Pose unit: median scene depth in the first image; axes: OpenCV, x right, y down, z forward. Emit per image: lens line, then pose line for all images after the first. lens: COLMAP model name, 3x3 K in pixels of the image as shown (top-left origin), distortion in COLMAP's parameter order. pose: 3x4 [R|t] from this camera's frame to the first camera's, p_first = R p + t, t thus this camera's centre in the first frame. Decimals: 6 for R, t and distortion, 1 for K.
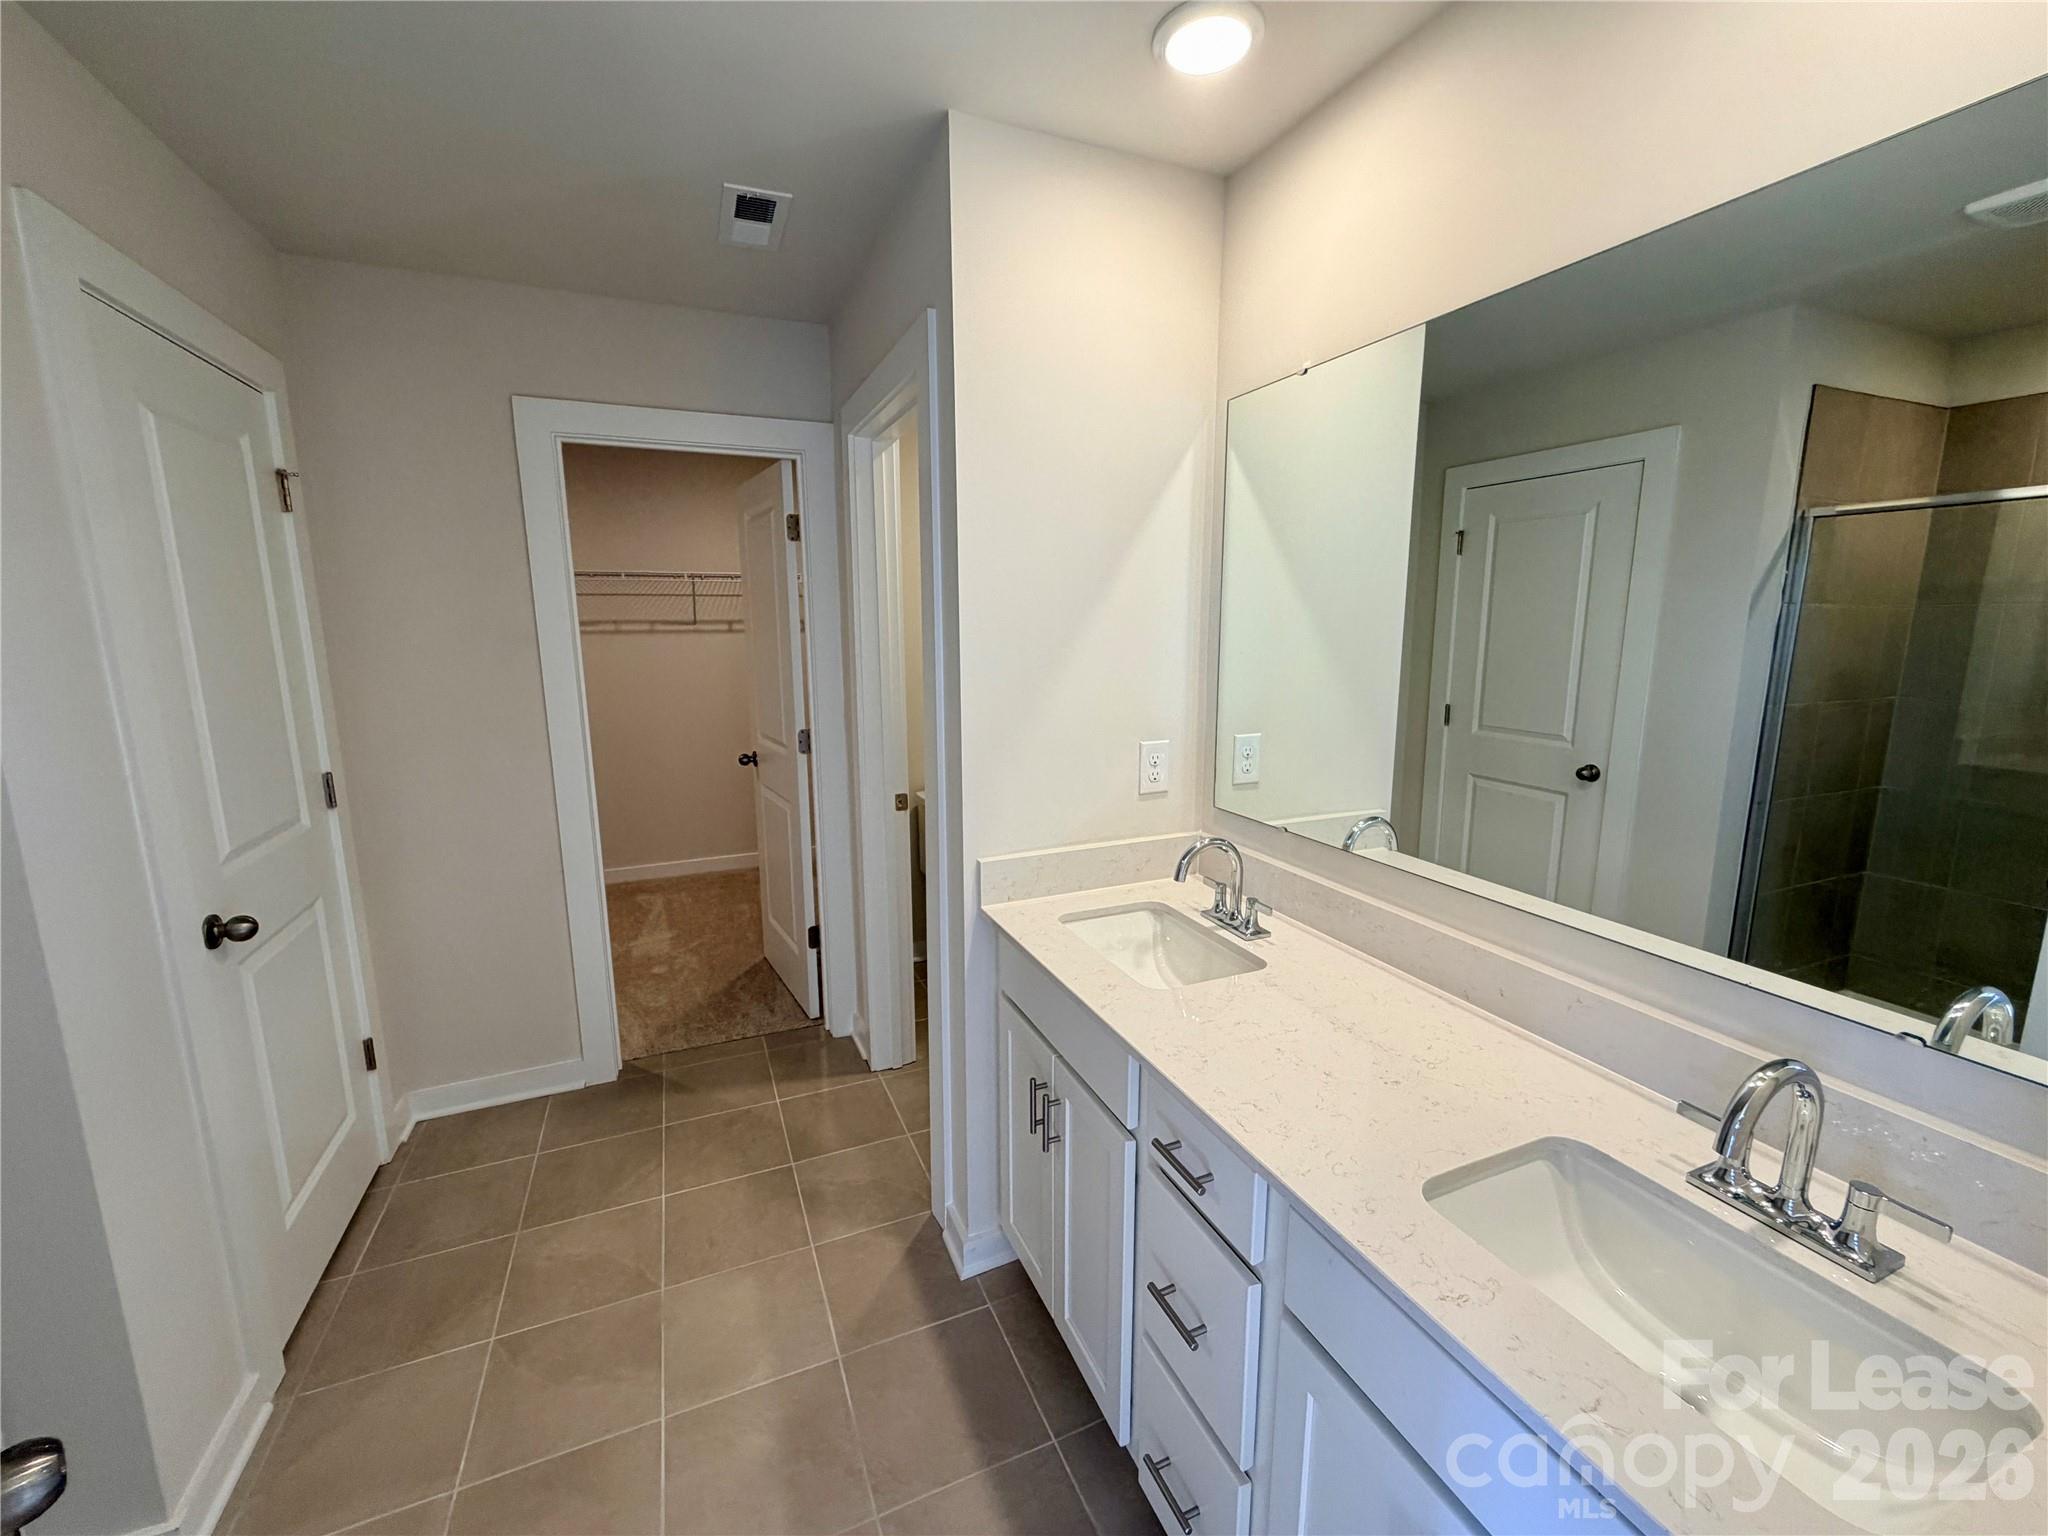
lens RADIAL K [[819.6, 0, 1024.0], [0, 819.6, 768.0], [0, 0, 1]] dist [0.012151, 0.000156]
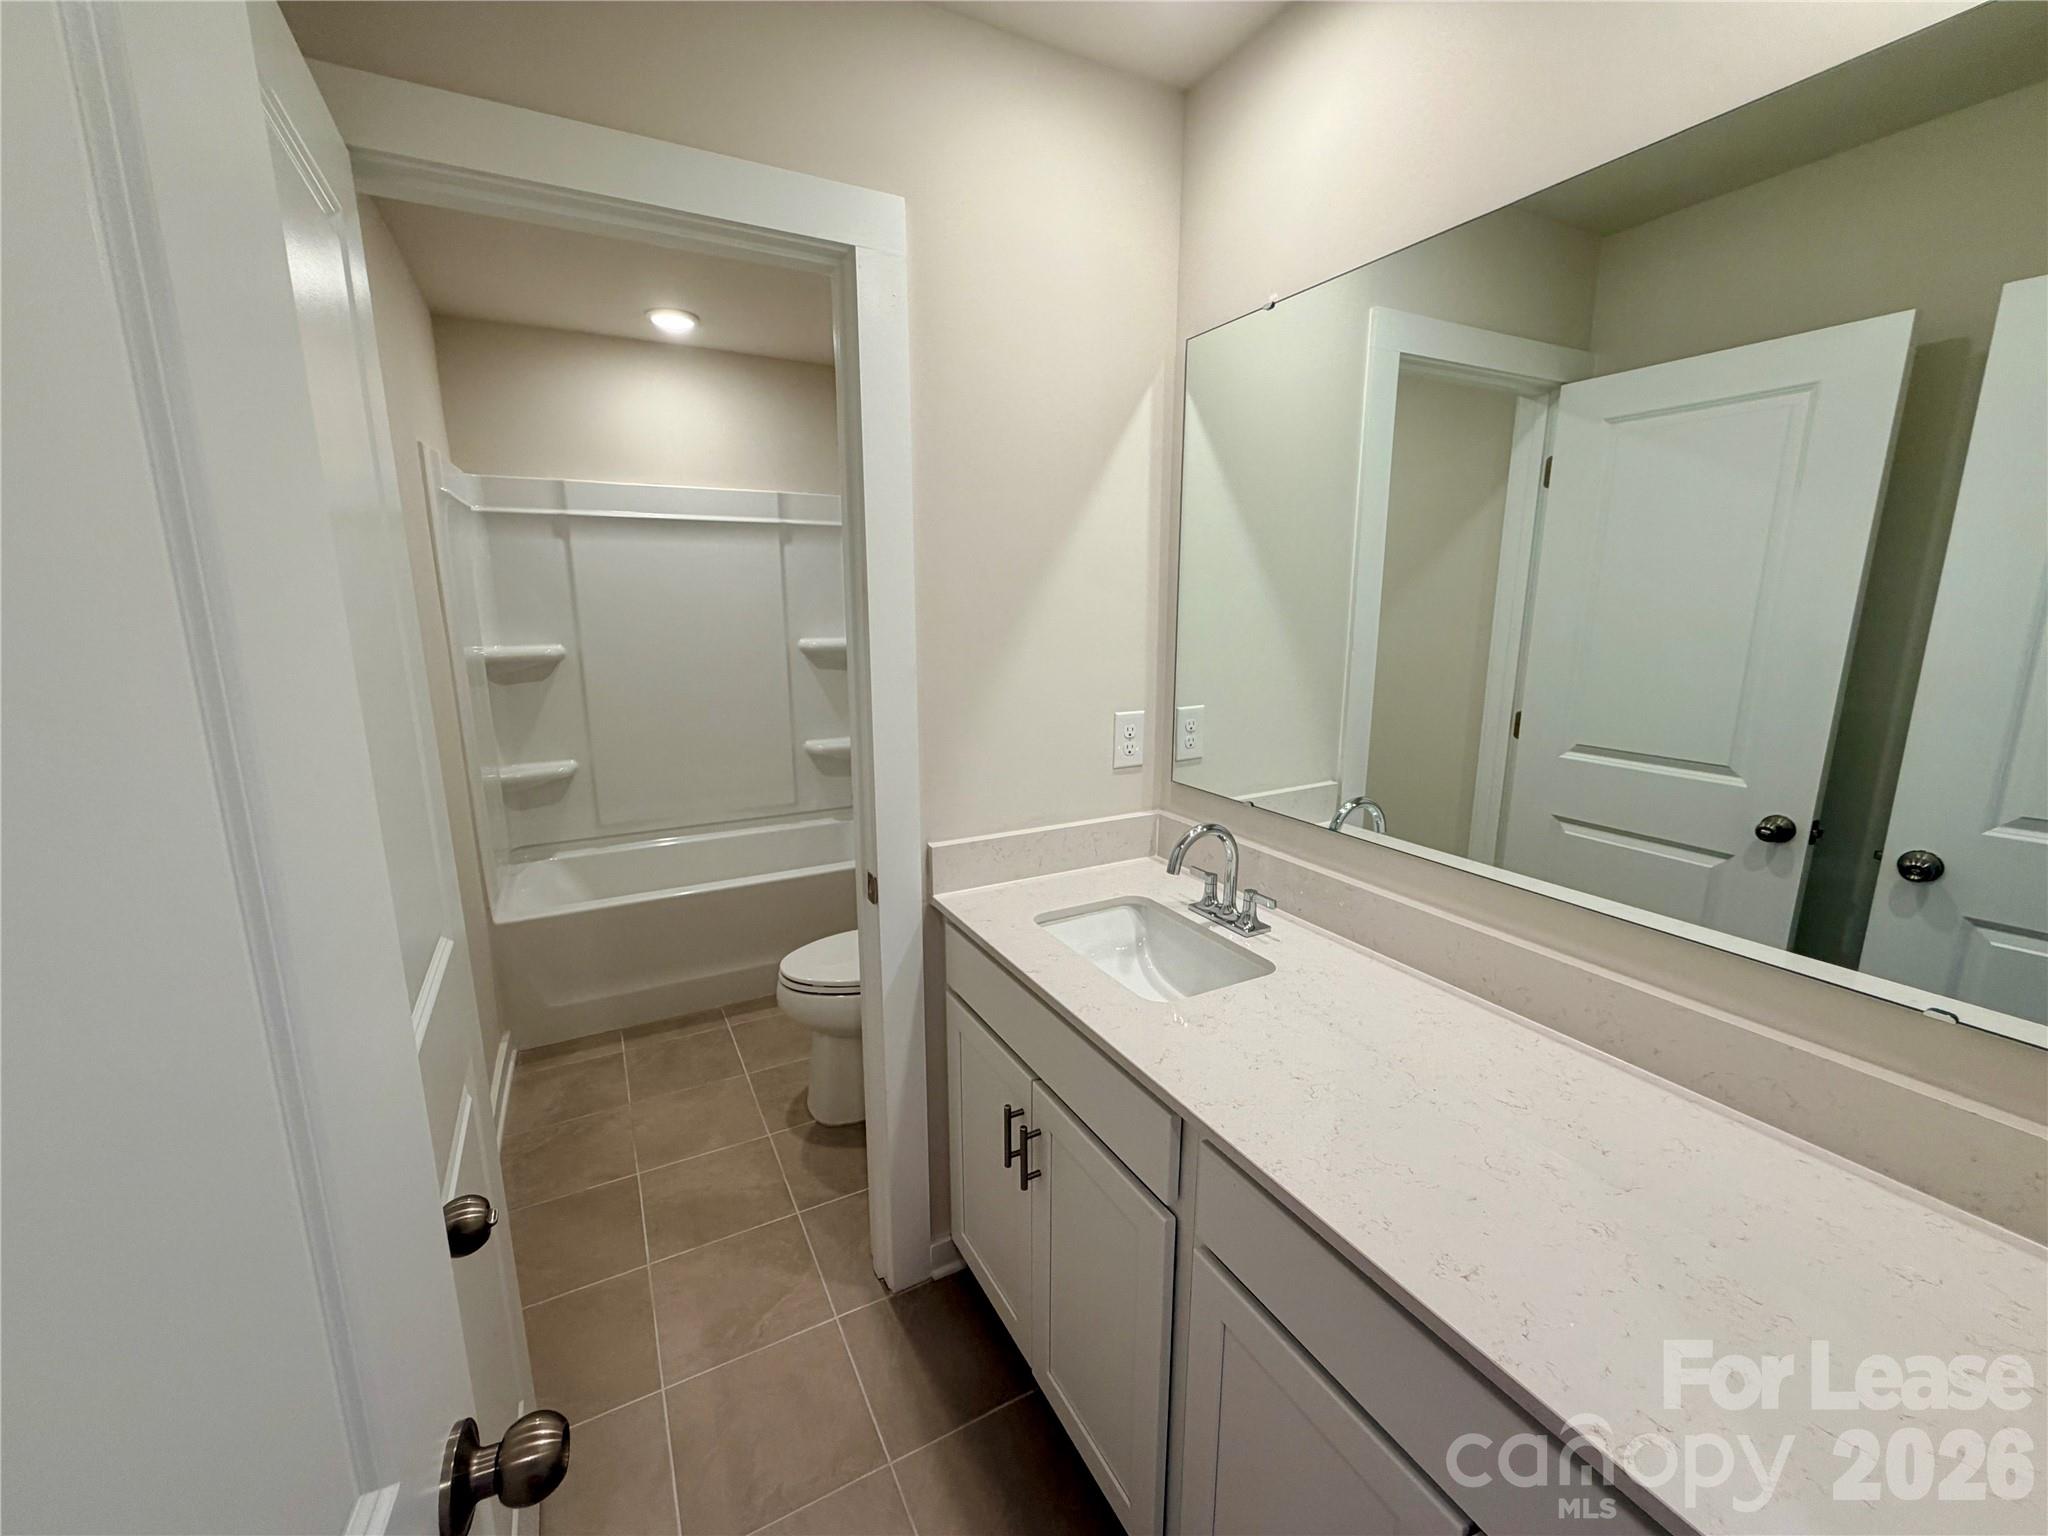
lens RADIAL K [[806.3, 0, 1024.0], [0, 806.3, 768.0], [0, 0, 1]] dist [-0.031030, -0.000019]
pose [[0.994027, -0.015731, 0.107994, -0.054879], [0.011402, 0.999111, 0.040585, -0.010505], [-0.108536, -0.039111, 0.993323, 0.167360]]
